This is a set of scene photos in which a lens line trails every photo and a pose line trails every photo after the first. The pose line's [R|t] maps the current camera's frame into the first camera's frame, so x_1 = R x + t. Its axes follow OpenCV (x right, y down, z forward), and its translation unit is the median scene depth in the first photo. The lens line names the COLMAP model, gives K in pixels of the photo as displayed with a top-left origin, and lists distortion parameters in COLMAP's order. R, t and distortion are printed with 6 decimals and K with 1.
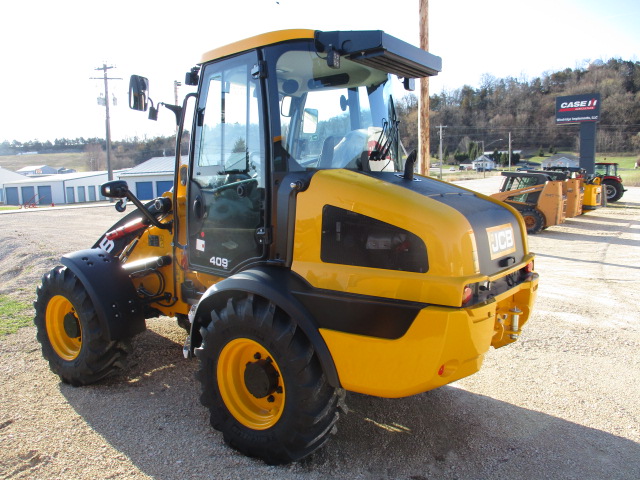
lens RADIAL K [[534.9, 0, 320.0], [0, 534.9, 240.0], [0, 0, 1]] dist [-0.018534, -0.008621]
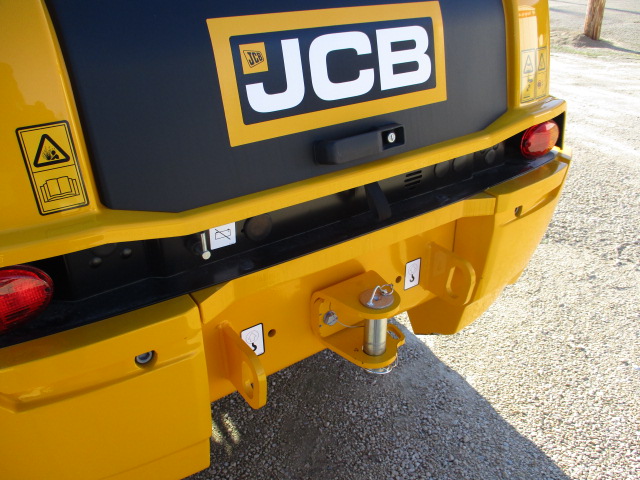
lens RADIAL K [[534.9, 0, 320.0], [0, 534.9, 240.0], [0, 0, 1]] dist [-0.018534, -0.008621]
pose [[0.947142, 0.117107, -0.298677, 0.336729], [-0.001788, 0.932907, 0.360112, -0.013083], [0.320810, -0.340543, 0.883805, 0.566380]]
